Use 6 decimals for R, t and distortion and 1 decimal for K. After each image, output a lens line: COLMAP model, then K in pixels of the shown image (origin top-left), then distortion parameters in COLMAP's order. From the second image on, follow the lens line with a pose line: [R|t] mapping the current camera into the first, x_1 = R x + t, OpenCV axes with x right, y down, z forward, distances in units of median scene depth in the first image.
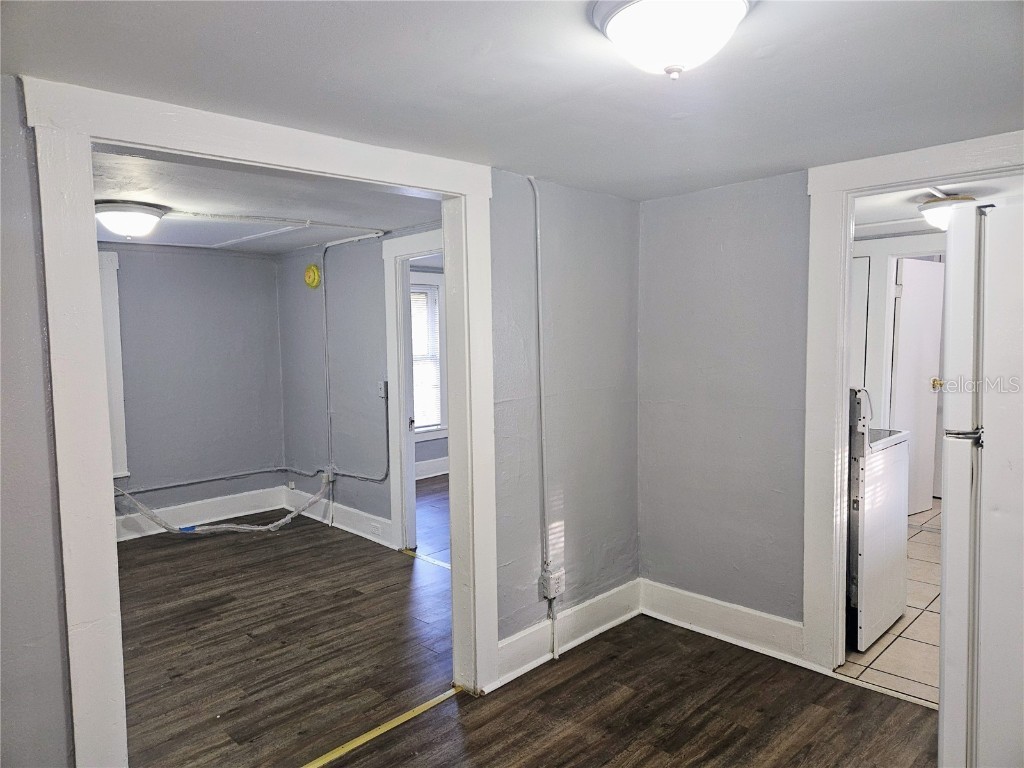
lens RADIAL K [[683.8, 0, 506.8], [0, 683.8, 381.9], [0, 0, 1]] dist [0.079169, -0.055697]
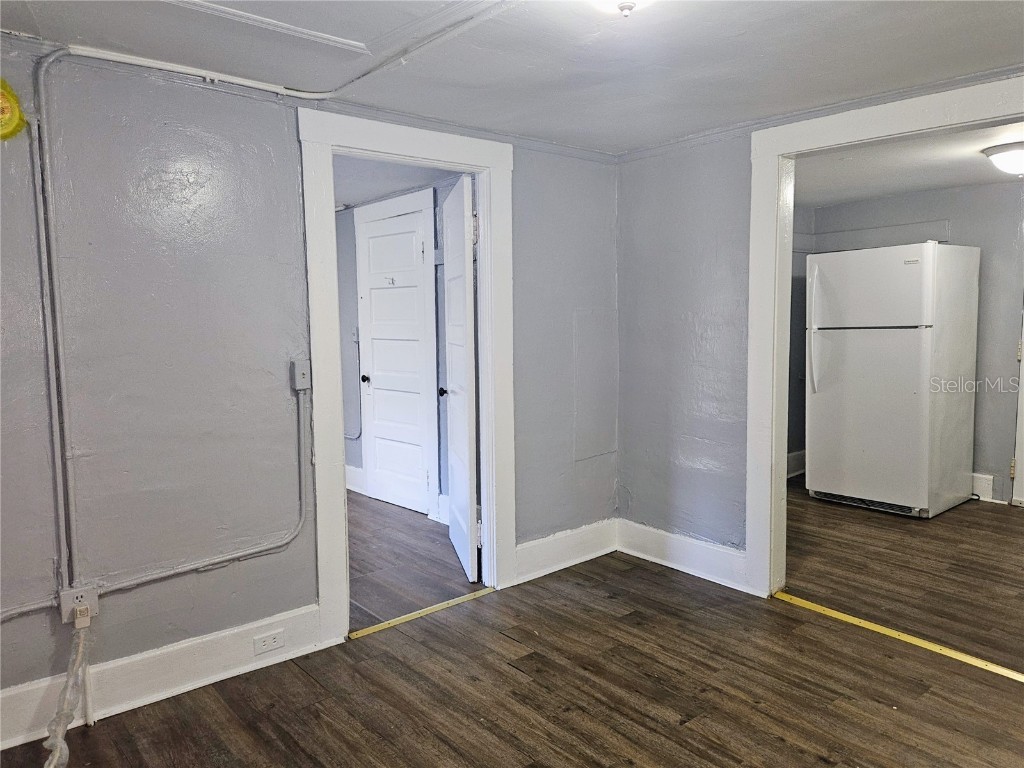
lens RADIAL K [[716.3, 0, 517.5], [0, 716.3, 379.4], [0, 0, 1]] dist [0.085656, -0.069375]
pose [[0.074313, -0.066784, 0.994996, -0.914638], [0.079745, 0.994958, 0.060825, -0.009174], [-0.994041, 0.074826, 0.079264, 0.945168]]
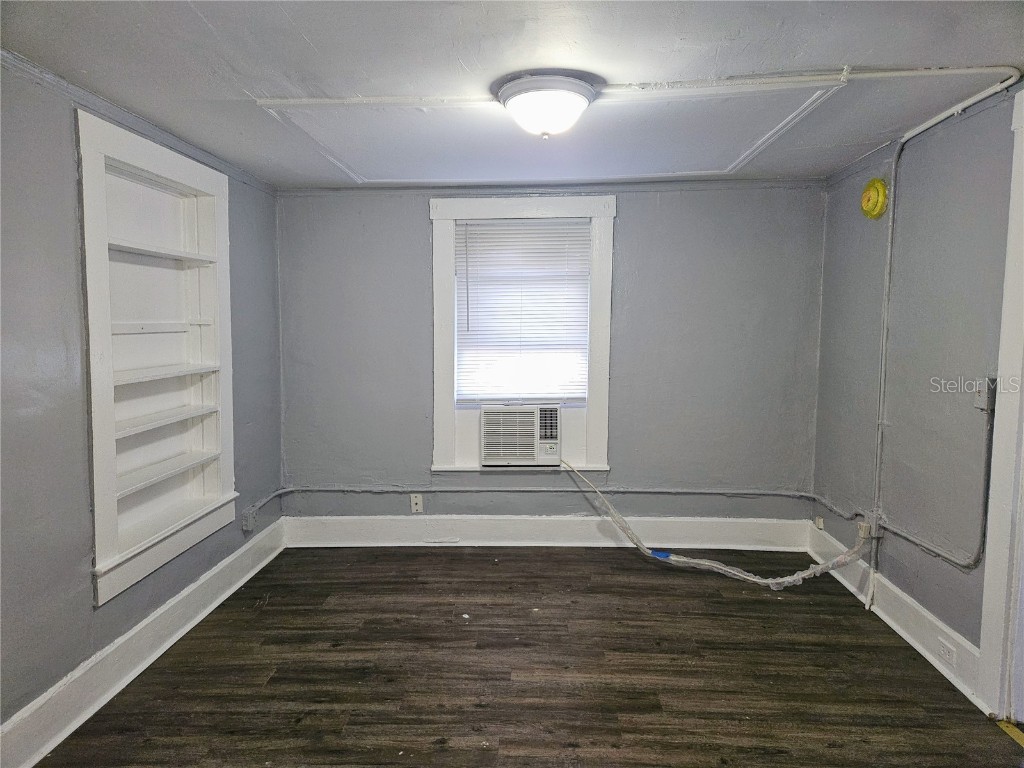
lens RADIAL K [[679.0, 0, 507.9], [0, 679.0, 388.2], [0, 0, 1]] dist [0.078706, -0.081942]
pose [[0.677746, 0.084129, -0.730467, -0.056353], [-0.064378, 0.996407, 0.055025, 0.001518], [0.732472, 0.009733, 0.680728, 0.477110]]
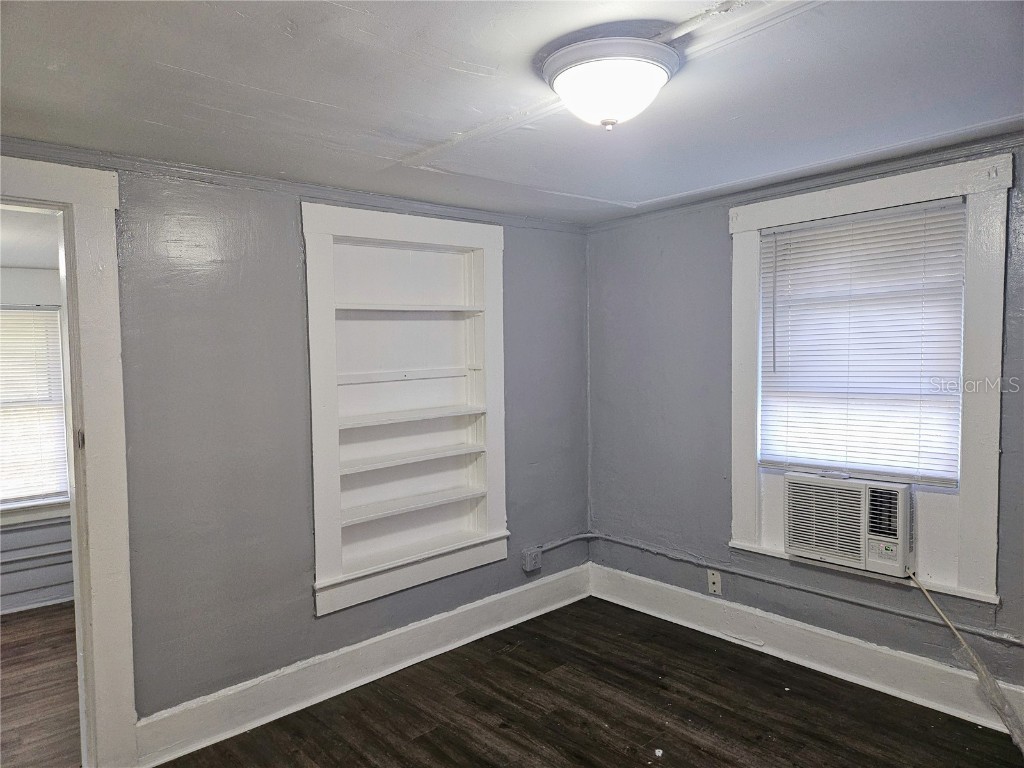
lens RADIAL K [[679.3, 0, 496.4], [0, 679.3, 388.0], [0, 0, 1]] dist [0.085668, -0.074532]
pose [[-0.059310, 0.079464, -0.995072, -0.048491], [-0.046798, 0.995509, 0.082288, -0.057245], [0.997142, 0.051448, -0.055324, 0.863372]]
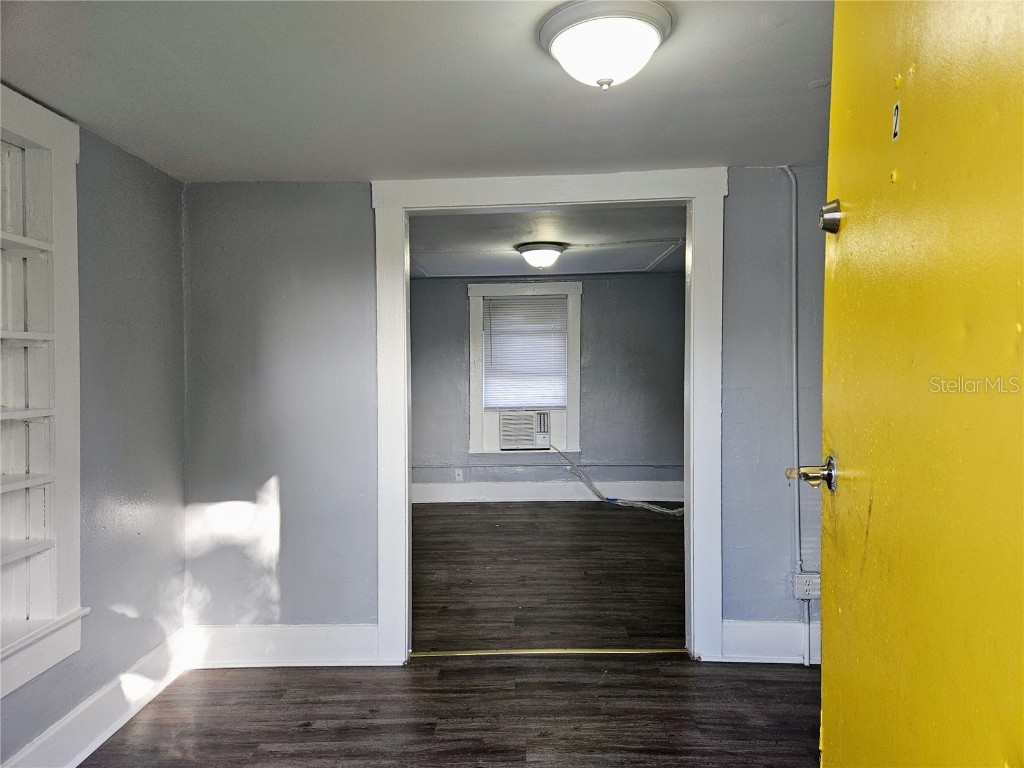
lens RADIAL K [[679.0, 0, 507.9], [0, 679.0, 388.2], [0, 0, 1]] dist [0.078706, -0.081942]
pose [[0.688527, 0.035891, -0.724322, 0.369363], [-0.056044, 0.998421, -0.003801, 0.036809], [0.723042, 0.043211, 0.689451, 0.024438]]
